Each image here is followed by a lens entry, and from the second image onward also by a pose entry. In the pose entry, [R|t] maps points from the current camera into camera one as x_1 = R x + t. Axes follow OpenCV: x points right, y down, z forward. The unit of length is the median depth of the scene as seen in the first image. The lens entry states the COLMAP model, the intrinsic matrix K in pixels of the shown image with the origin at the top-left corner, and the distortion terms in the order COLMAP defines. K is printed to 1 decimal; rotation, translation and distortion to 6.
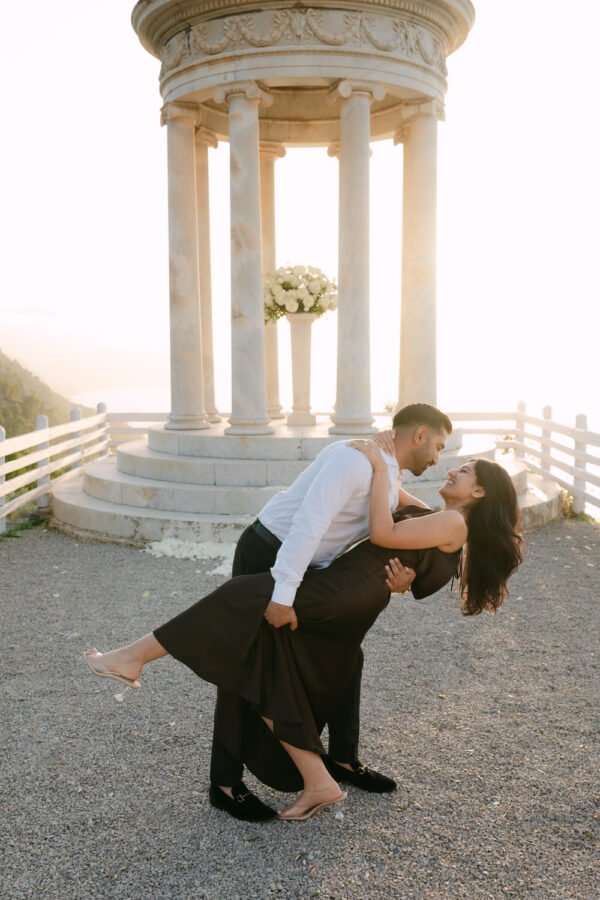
lens RADIAL K [[970.5, 0, 297.5], [0, 970.5, 467.2], [0, 0, 1]] dist [0.016705, -0.000533]
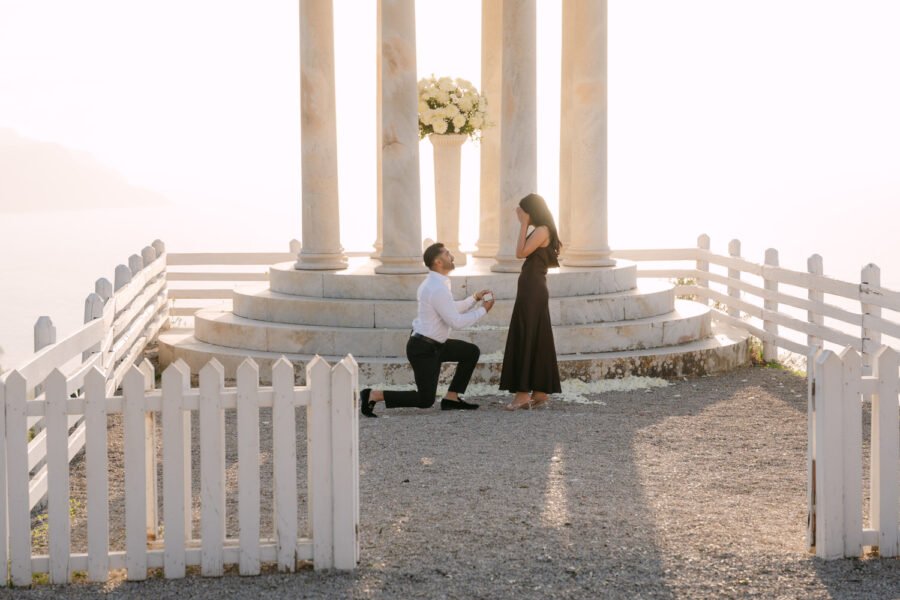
lens RADIAL K [[1872.1, 0, 422.9], [0, 1872.1, 327.8], [0, 0, 1]] dist [0.291500, -0.143561]
pose [[0.996883, -0.009376, 0.078330, -0.163992], [0.010955, 0.999745, -0.019754, 0.049609], [-0.078125, 0.020550, 0.996732, -0.708752]]
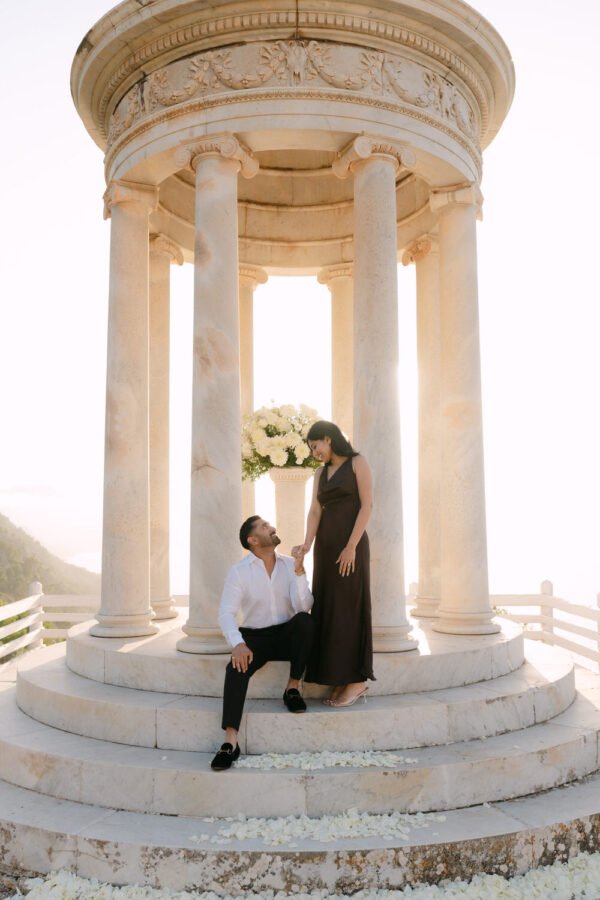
lens RADIAL K [[794.5, 0, 300.0], [0, 794.5, 450.0], [0, 0, 1]] dist [-0.004930, -0.000350]
pose [[0.998464, 0.007327, 0.054921, -0.024029], [0.004149, 0.978548, -0.205977, -0.053645], [-0.055252, 0.205889, 0.977014, 0.451571]]
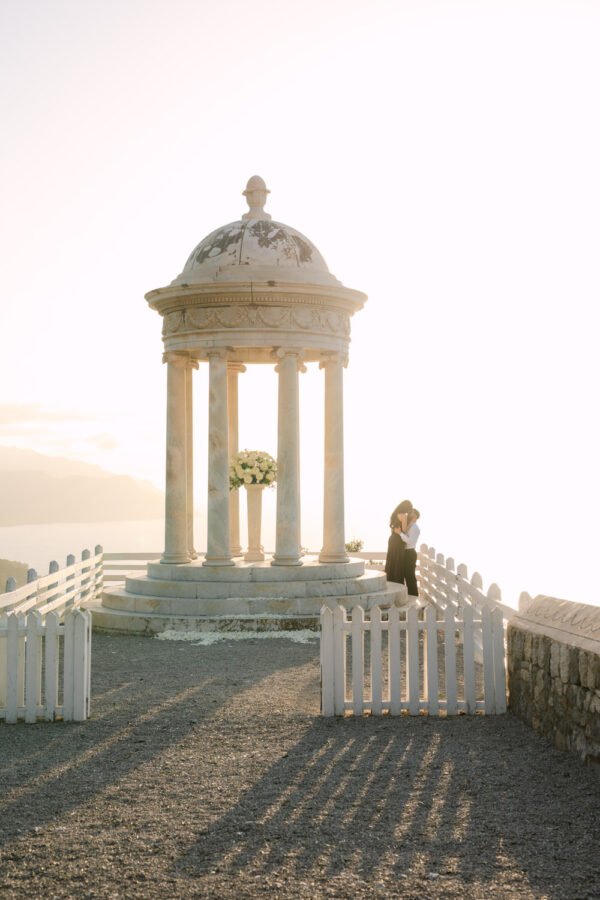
lens RADIAL K [[1315.1, 0, 317.6], [0, 1315.1, 408.6], [0, 0, 1]] dist [0.232871, -0.042841]
pose [[0.999374, 0.006188, 0.034833, 0.031532], [-0.000341, 0.986222, -0.165426, 0.064740], [-0.035376, 0.165310, 0.985607, -1.077208]]
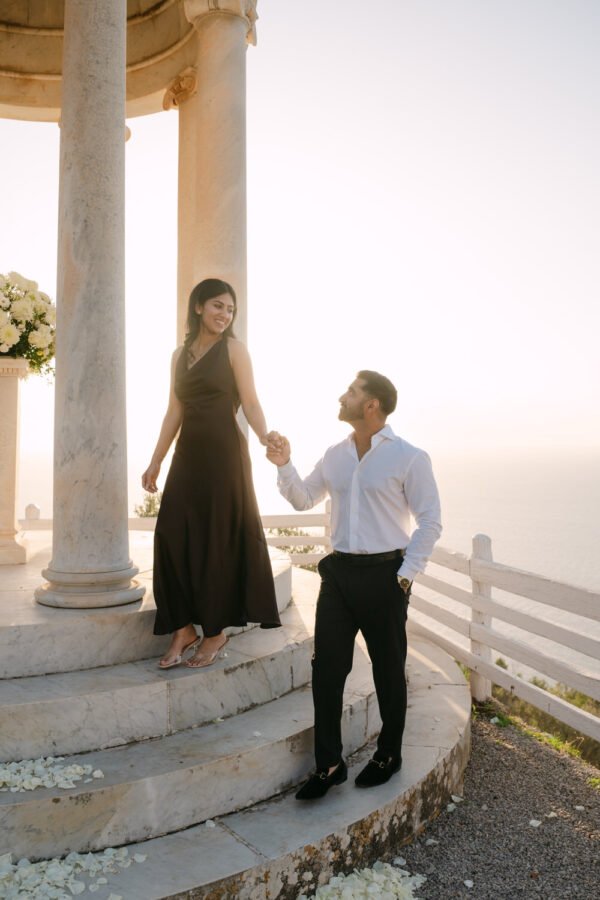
lens RADIAL K [[778.1, 0, 300.0], [0, 778.1, 450.0], [0, 0, 1]] dist [-0.057760, -0.008201]
pose [[0.957504, 0.002558, 0.288407, 0.045395], [0.026629, 0.994905, -0.097233, -0.066322], [-0.287187, 0.100781, 0.952558, 0.591875]]
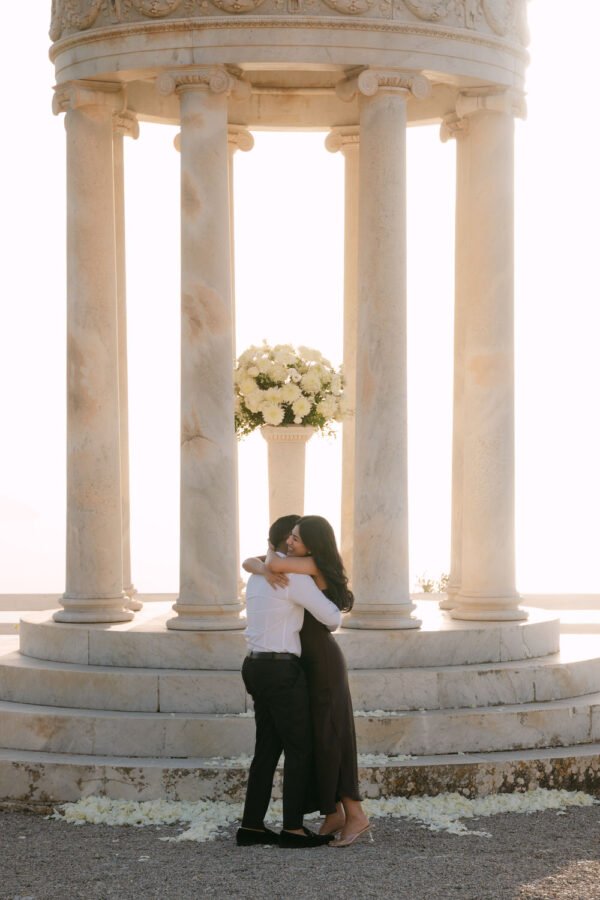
lens RADIAL K [[2443.9, 0, 393.8], [0, 2443.9, 496.6], [0, 0, 1]] dist [0.453788, -1.222044]
pose [[0.995894, 0.005514, 0.090364, -0.072055], [0.002976, 0.995611, -0.093545, 0.026460], [-0.090483, 0.093430, 0.991506, -0.523834]]
